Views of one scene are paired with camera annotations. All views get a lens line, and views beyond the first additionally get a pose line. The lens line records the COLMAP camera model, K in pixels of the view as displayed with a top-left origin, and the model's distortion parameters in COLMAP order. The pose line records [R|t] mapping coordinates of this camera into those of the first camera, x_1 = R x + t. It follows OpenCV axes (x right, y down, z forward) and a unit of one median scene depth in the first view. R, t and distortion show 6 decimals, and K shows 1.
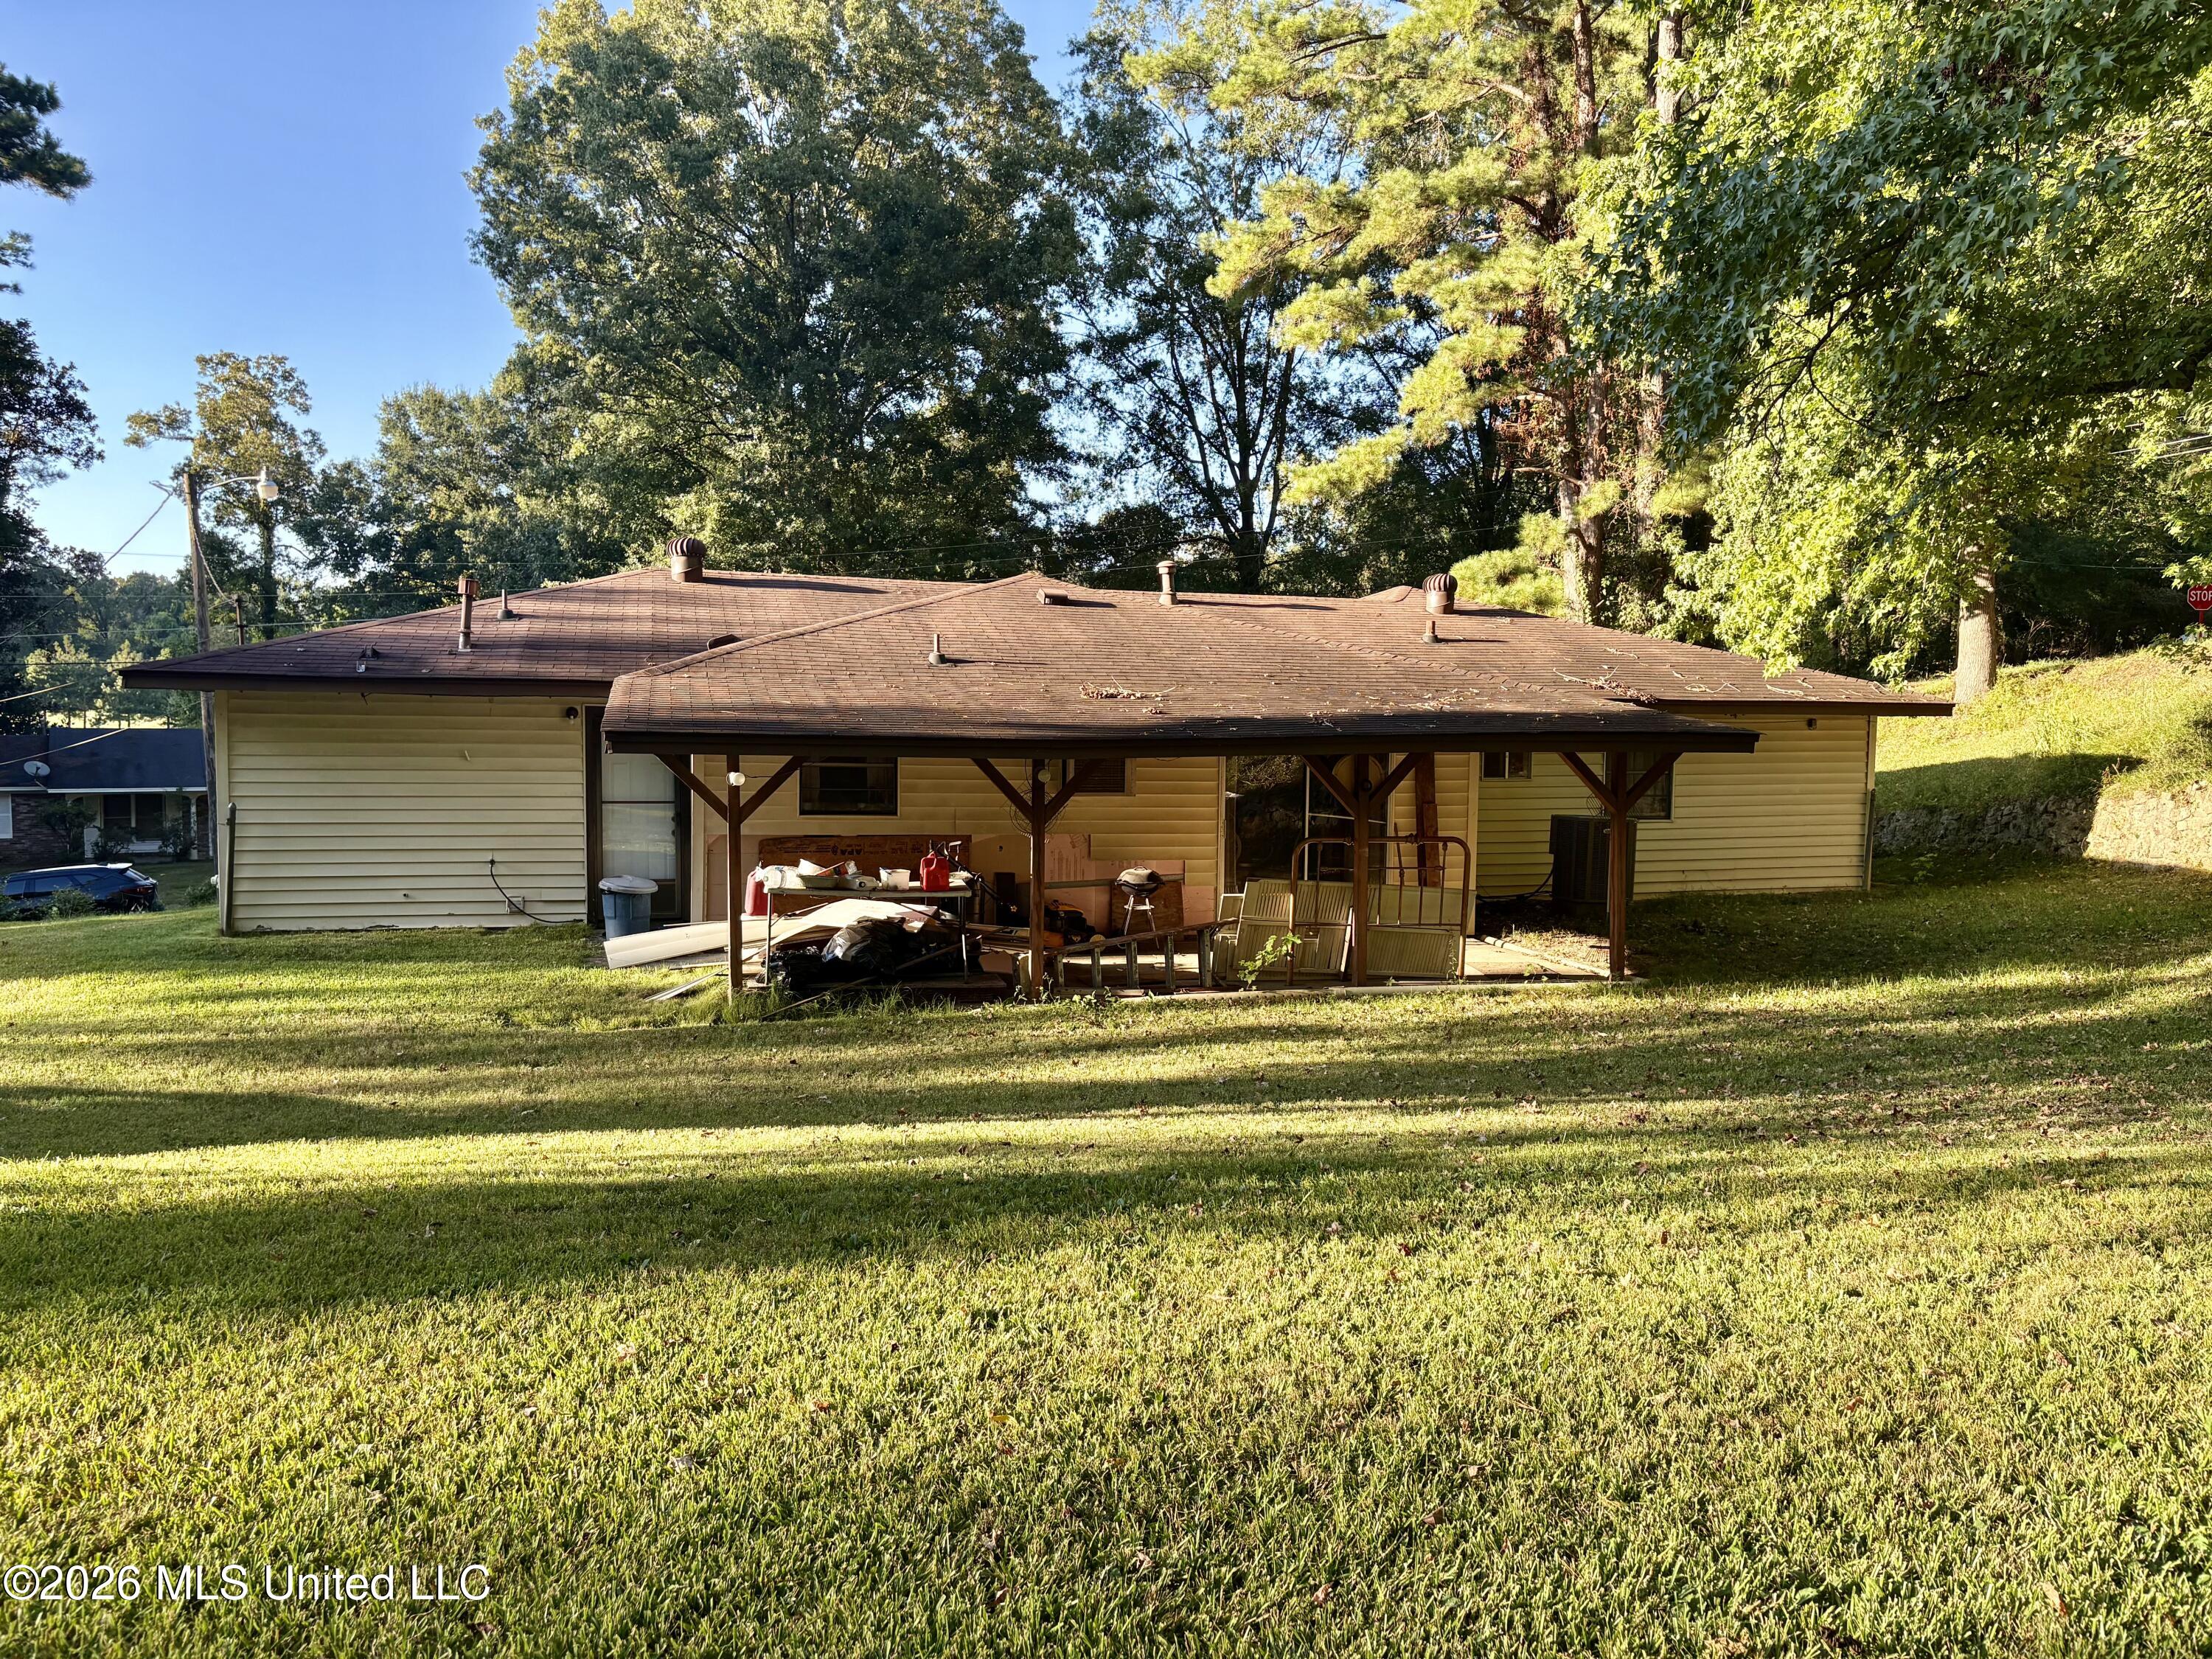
lens RADIAL K [[1675.9, 0, 1106.0], [0, 1675.9, 829.5], [0, 0, 1]] dist [0.083978, -0.132882]
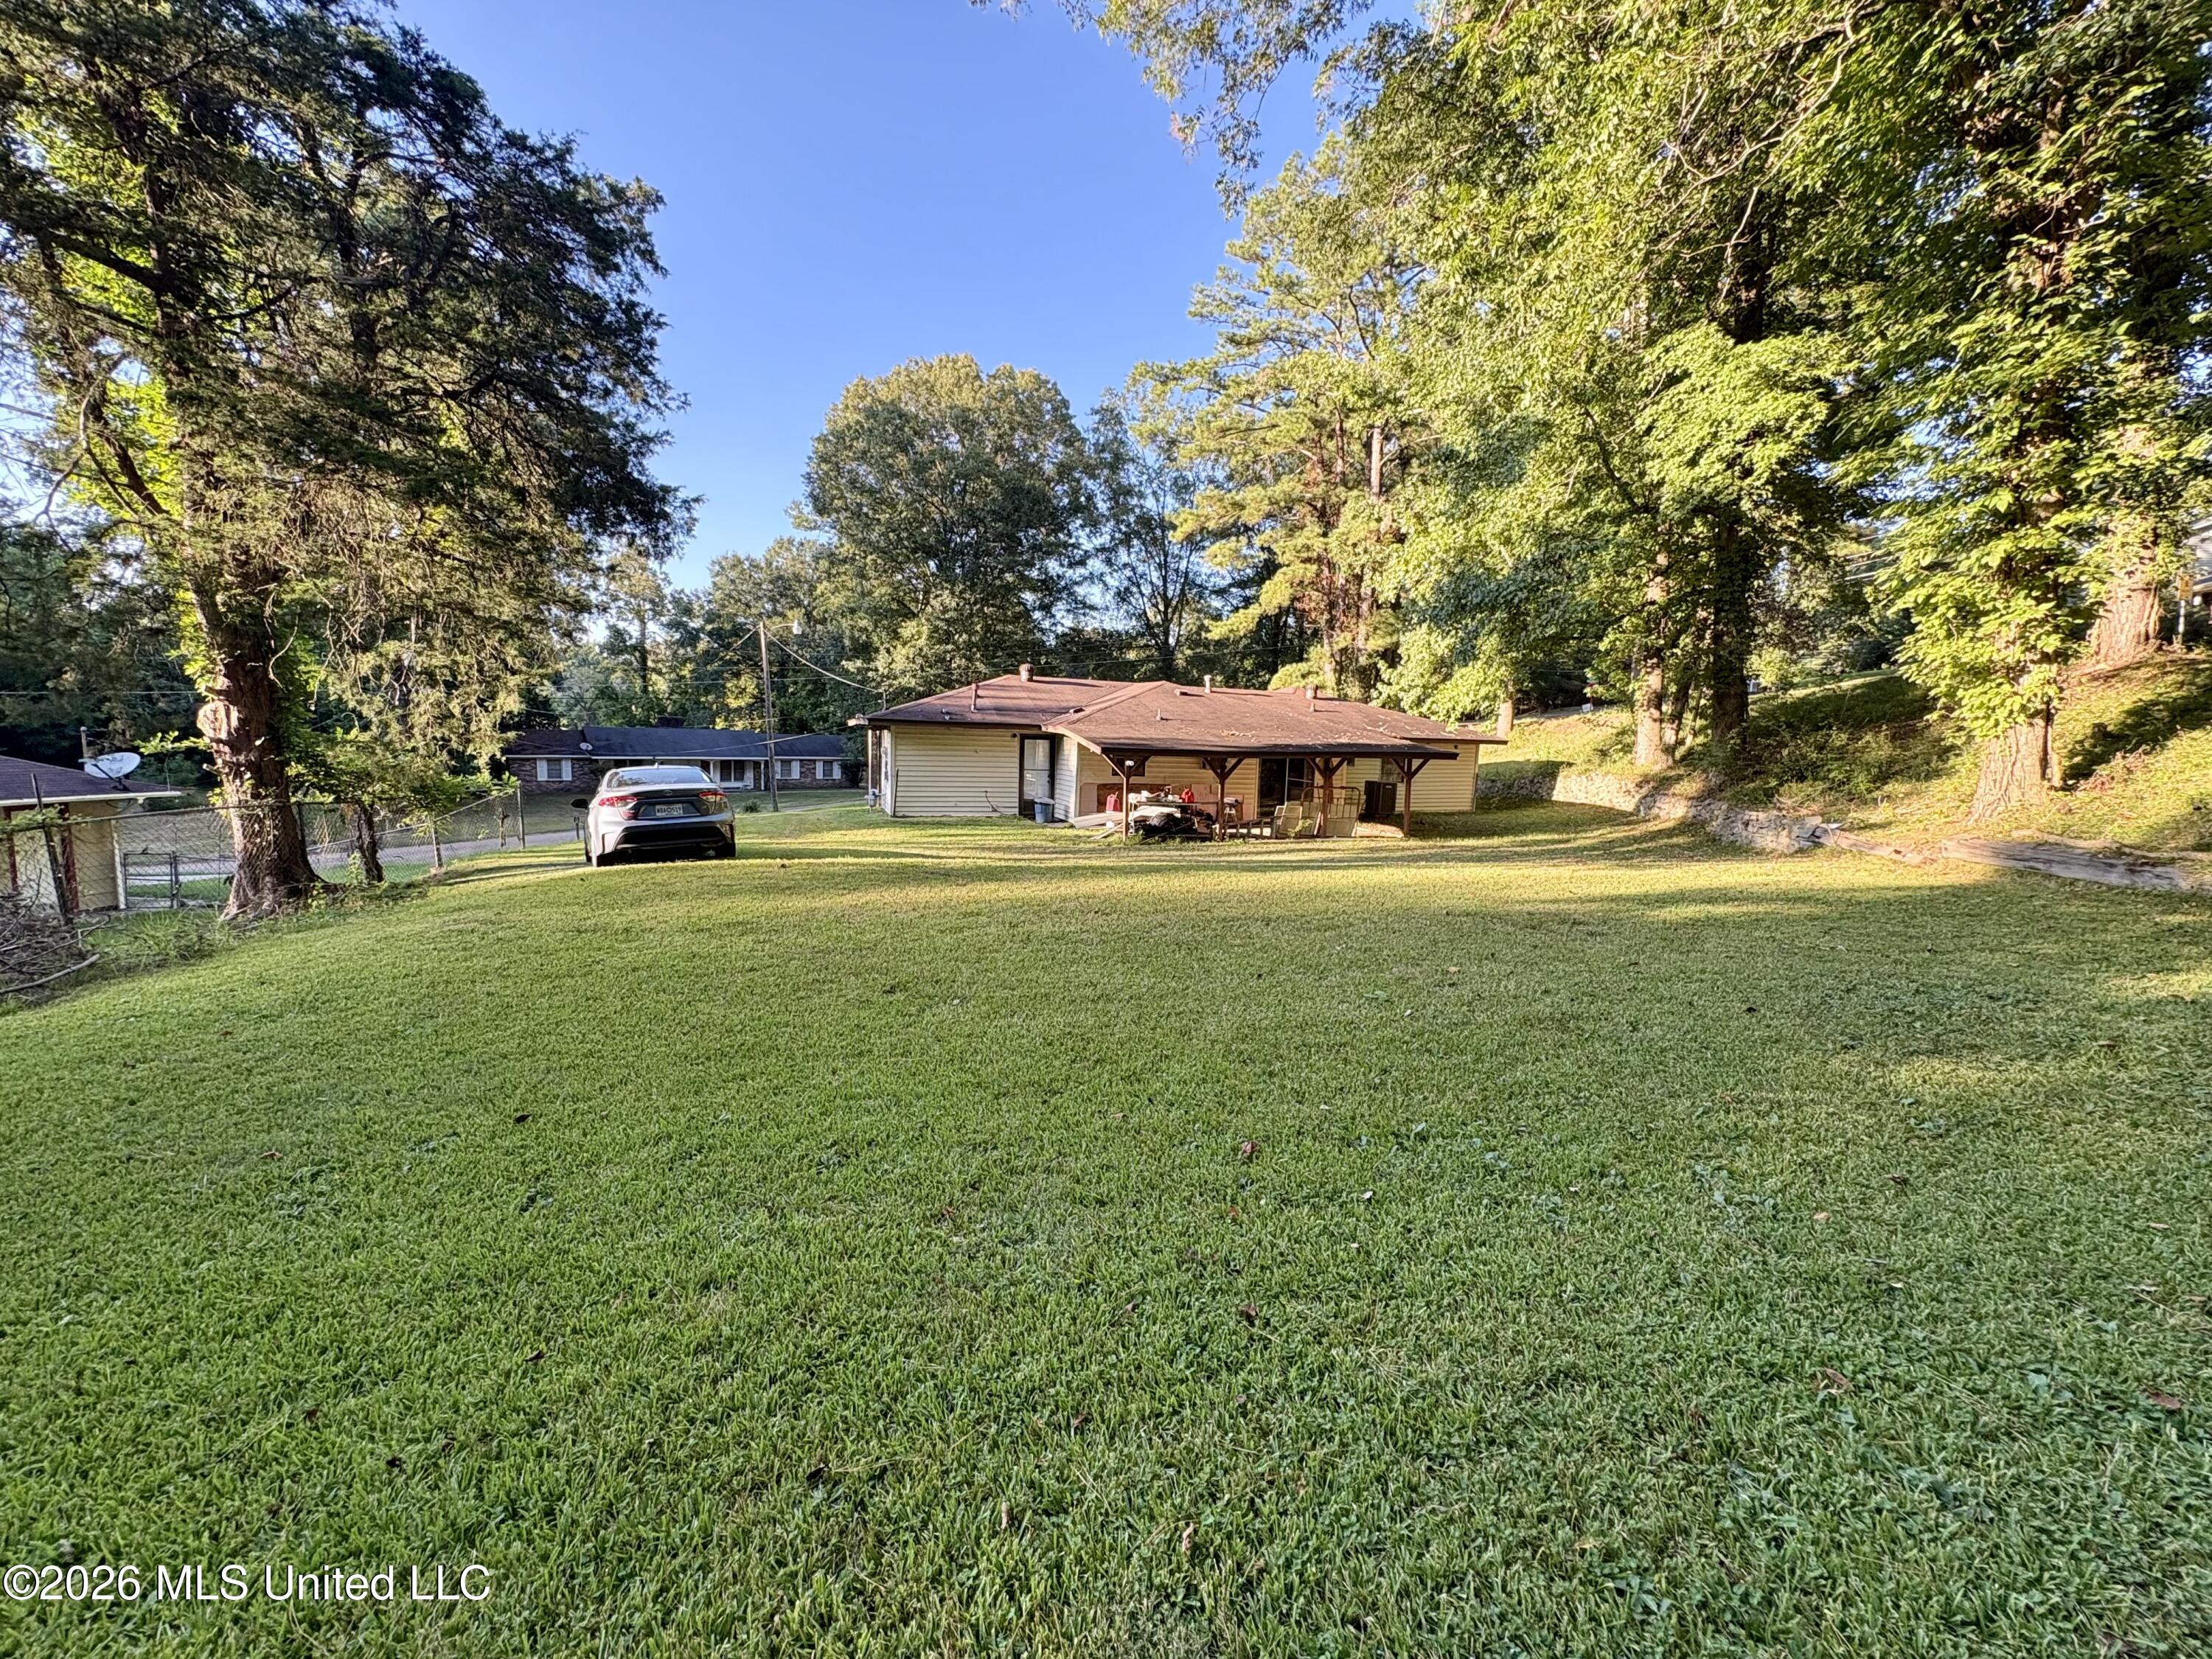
lens RADIAL K [[881.3, 0, 1105.4], [0, 881.3, 834.2], [0, 0, 1]] dist [-0.000799, 0.000861]
pose [[0.996724, 0.011478, 0.080055, -0.112566], [-0.015859, 0.998398, 0.054314, 0.003080], [-0.079303, -0.055405, 0.995310, -0.155620]]
